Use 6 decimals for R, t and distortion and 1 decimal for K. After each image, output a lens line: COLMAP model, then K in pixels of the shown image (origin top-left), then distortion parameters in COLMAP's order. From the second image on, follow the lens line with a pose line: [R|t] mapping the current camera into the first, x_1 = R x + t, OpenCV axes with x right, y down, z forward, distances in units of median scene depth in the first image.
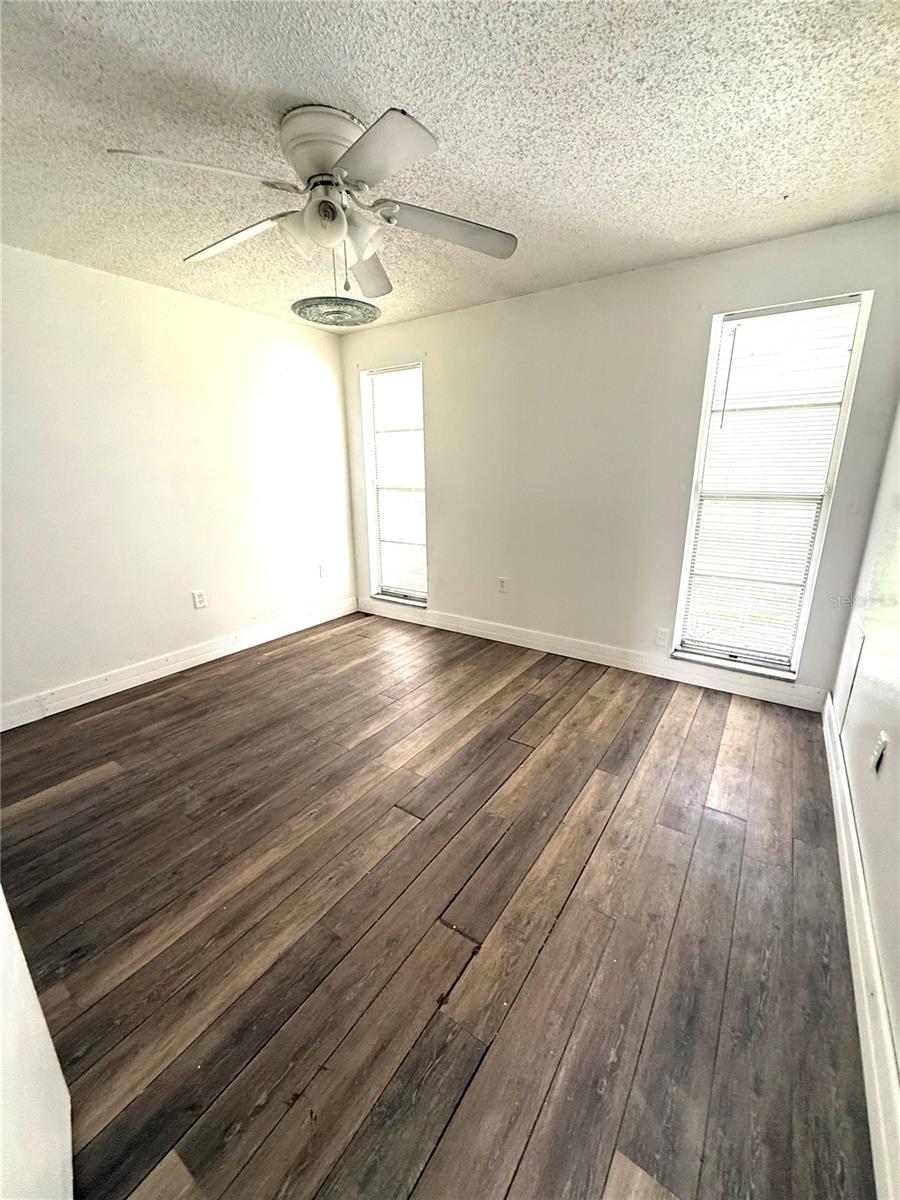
lens RADIAL K [[479.0, 0, 450.0], [0, 479.0, 607.1], [0, 0, 1]] dist [-0.000944, 0.000344]
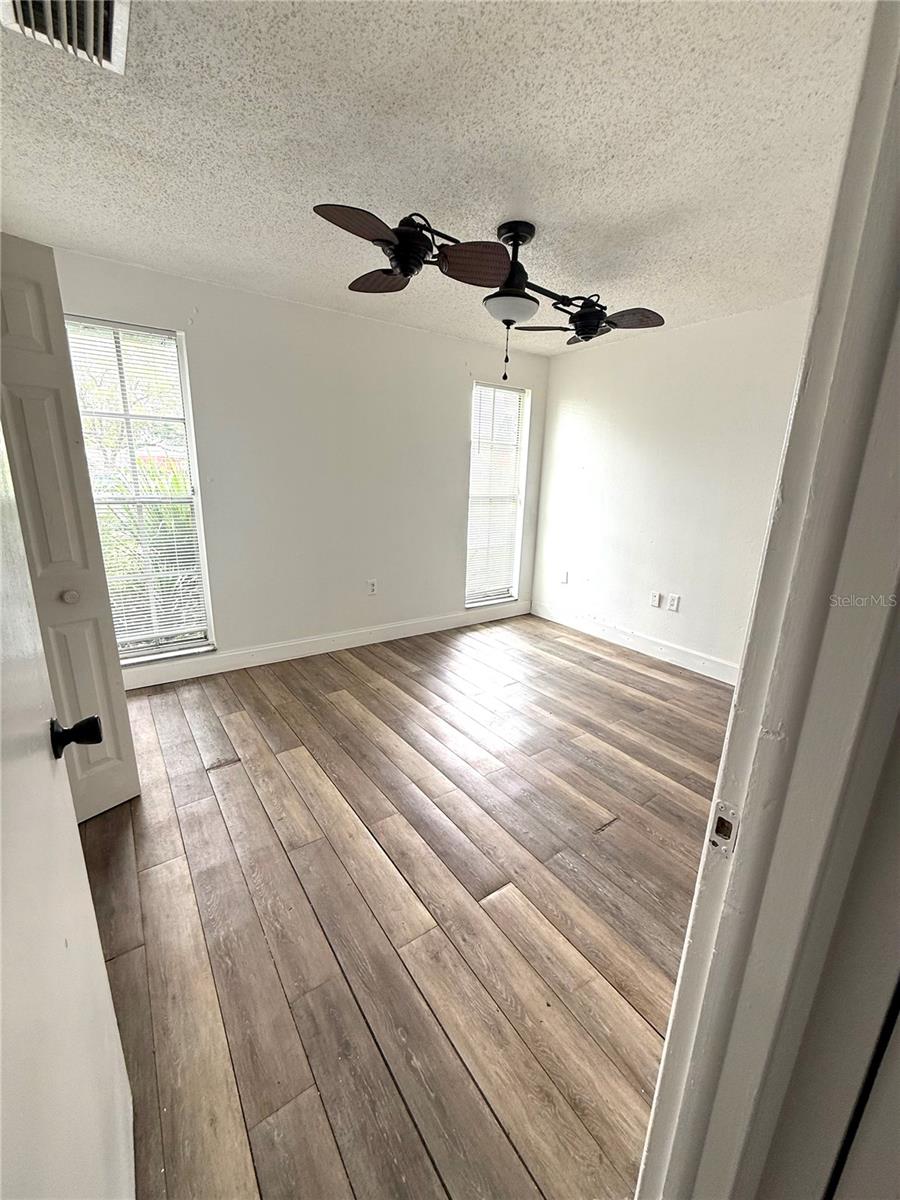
lens RADIAL K [[479.0, 0, 447.7], [0, 479.0, 594.6], [0, 0, 1]] dist [-0.000944, 0.000344]
pose [[0.347544, -0.224420, 0.910411, -0.660085], [0.227666, 0.962078, 0.150246, -0.128947], [-0.909605, 0.155053, 0.385457, 0.383272]]
